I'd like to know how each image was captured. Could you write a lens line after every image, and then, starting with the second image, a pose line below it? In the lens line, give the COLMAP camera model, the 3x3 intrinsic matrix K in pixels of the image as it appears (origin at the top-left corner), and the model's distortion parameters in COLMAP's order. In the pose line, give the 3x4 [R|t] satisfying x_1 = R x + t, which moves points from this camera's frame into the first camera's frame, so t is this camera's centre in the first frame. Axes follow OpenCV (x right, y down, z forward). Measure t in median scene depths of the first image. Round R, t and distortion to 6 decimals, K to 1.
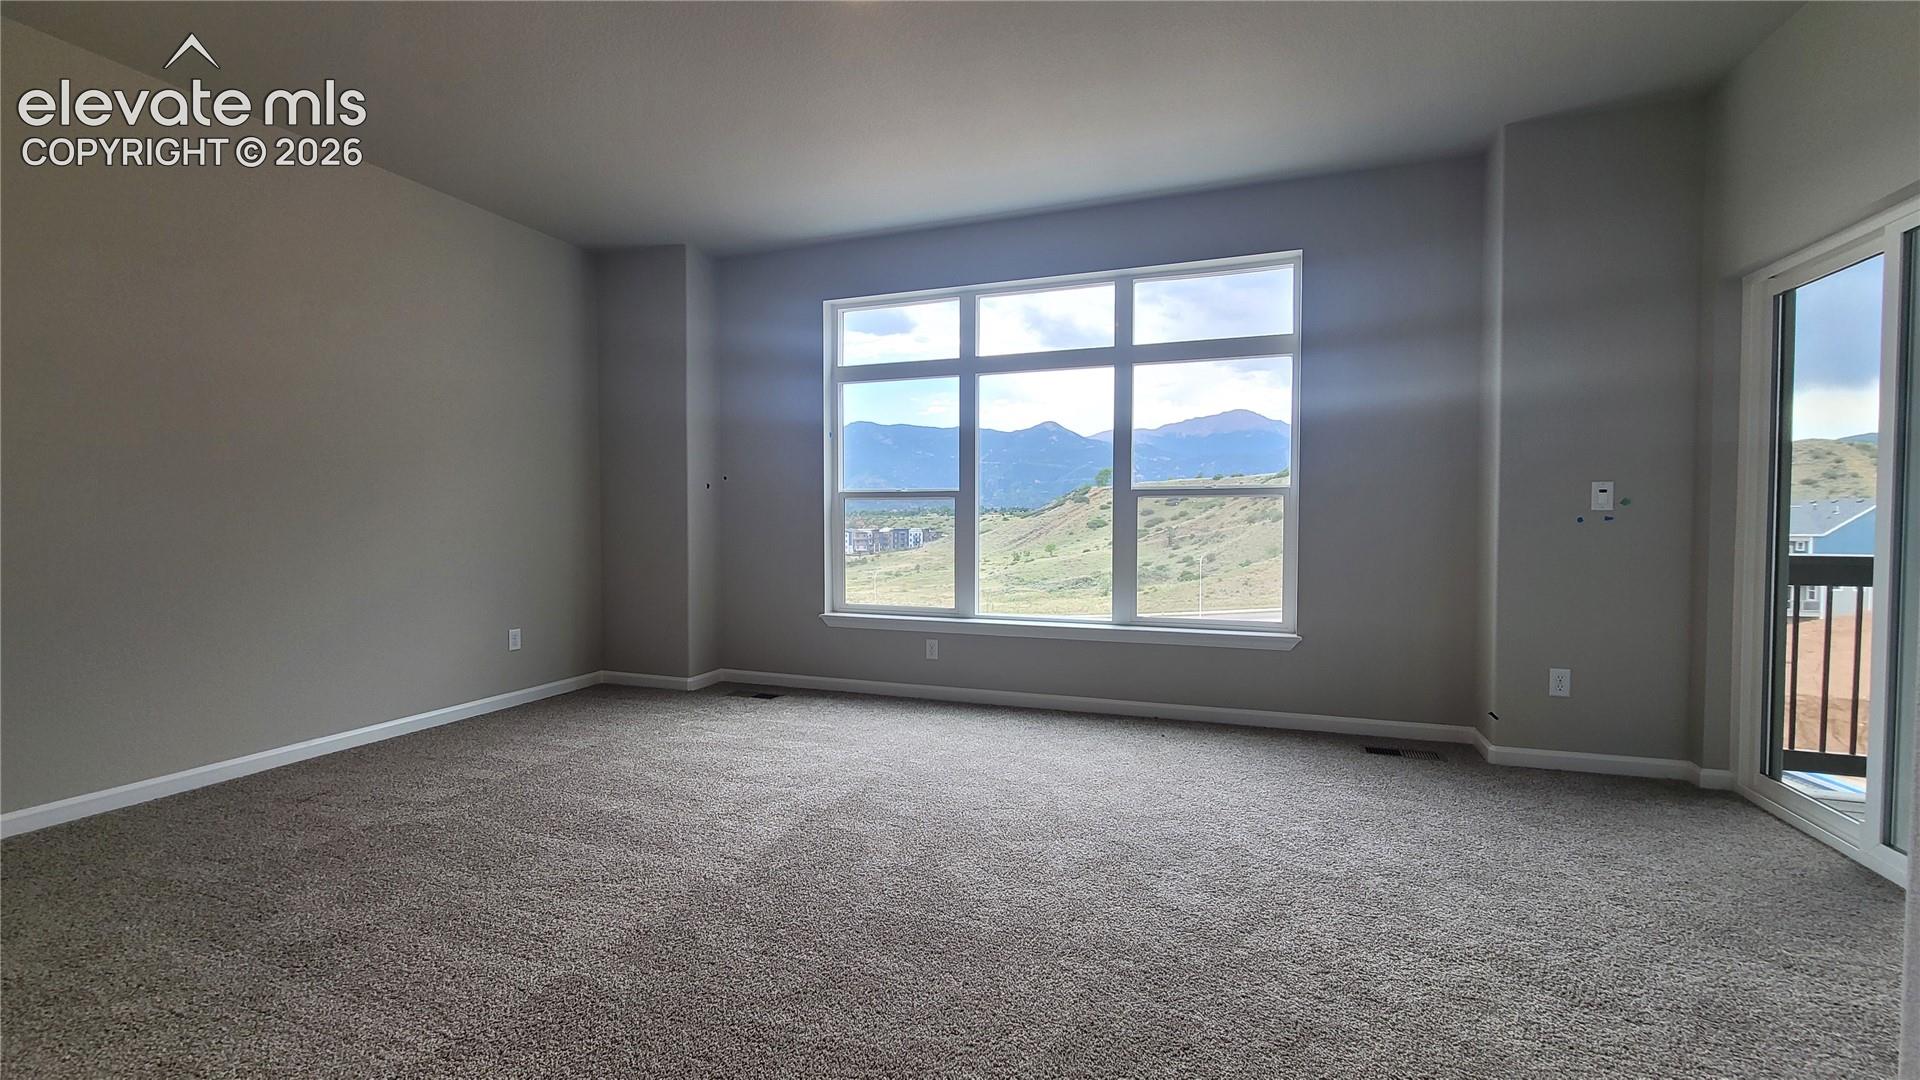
lens RADIAL K [[784.6, 0, 964.7], [0, 784.6, 543.4], [0, 0, 1]] dist [-0.000551, 0.000581]
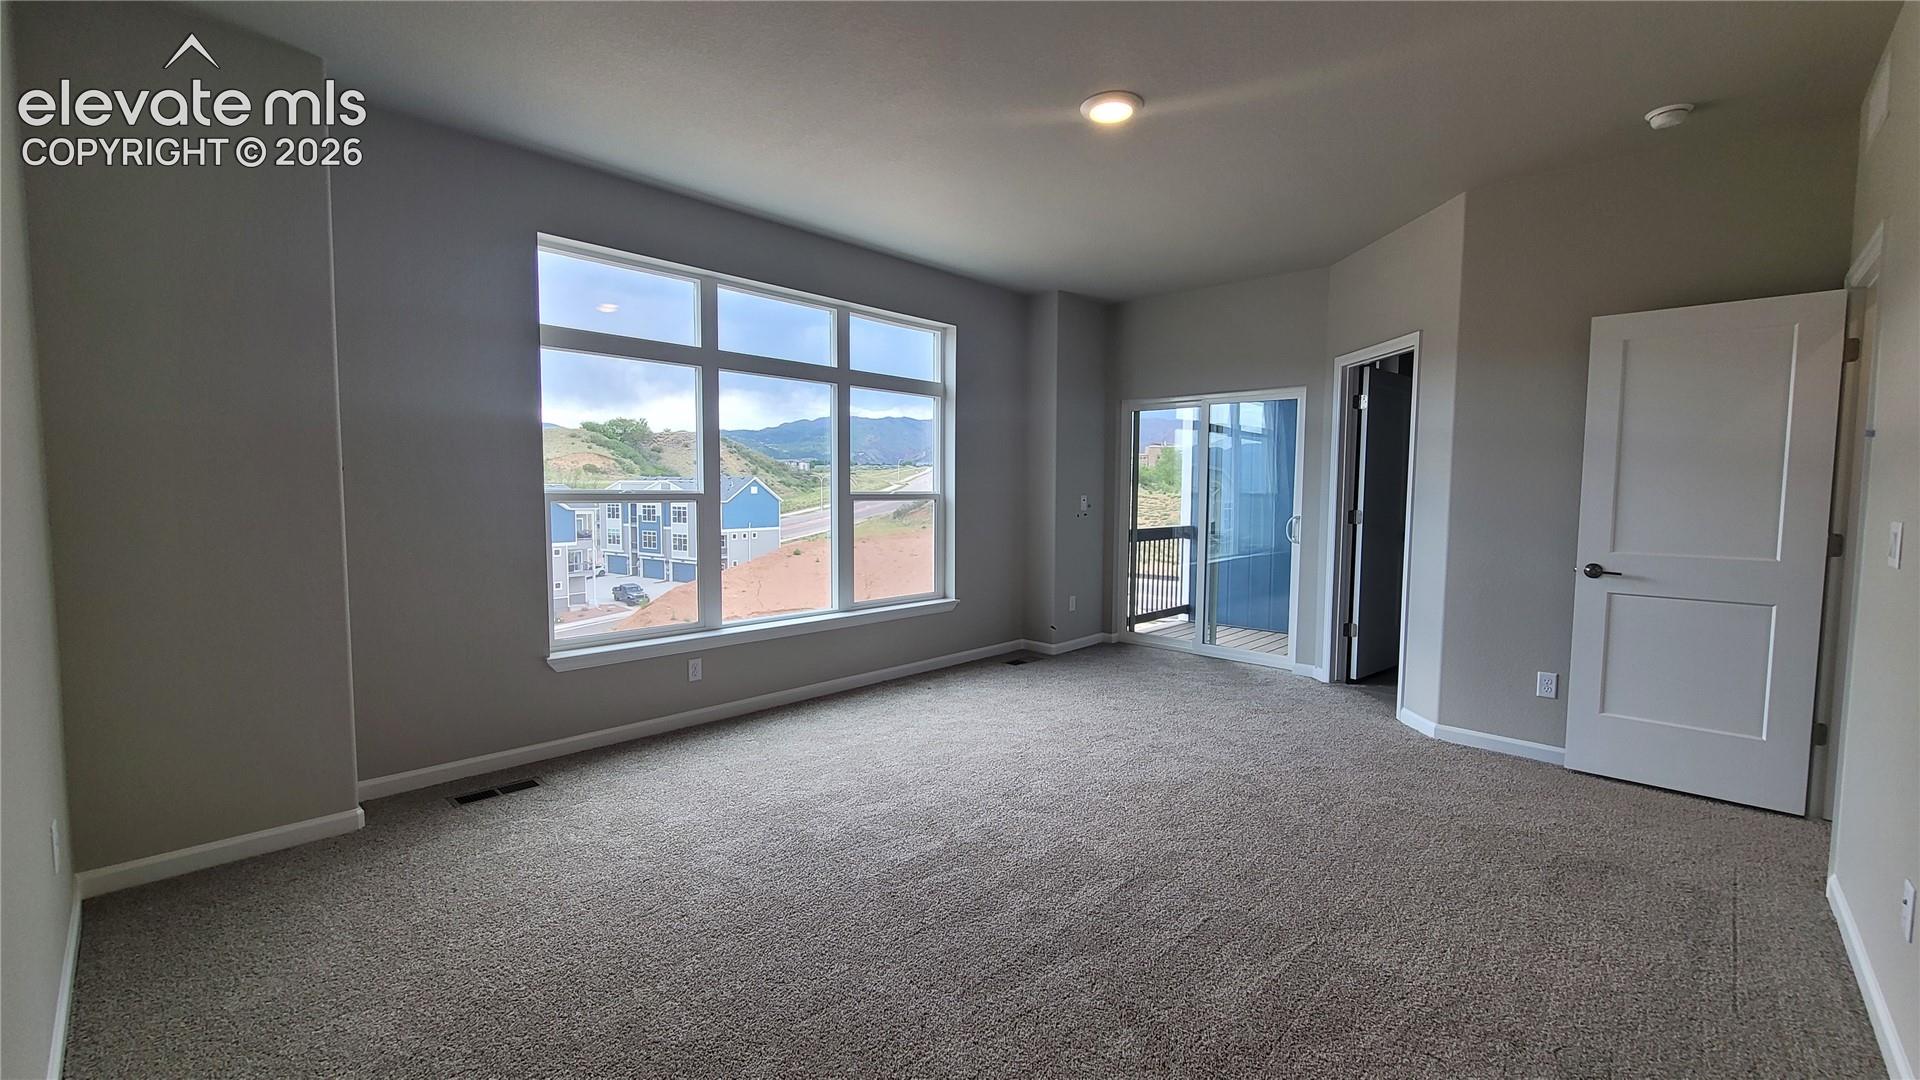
lens RADIAL K [[784.6, 0, 964.7], [0, 784.6, 543.4], [0, 0, 1]] dist [-0.000551, 0.000581]
pose [[0.394745, -0.055784, 0.917096, -0.597720], [0.031445, 0.998391, 0.047194, -0.034132], [-0.918252, 0.010208, 0.395864, 0.295096]]
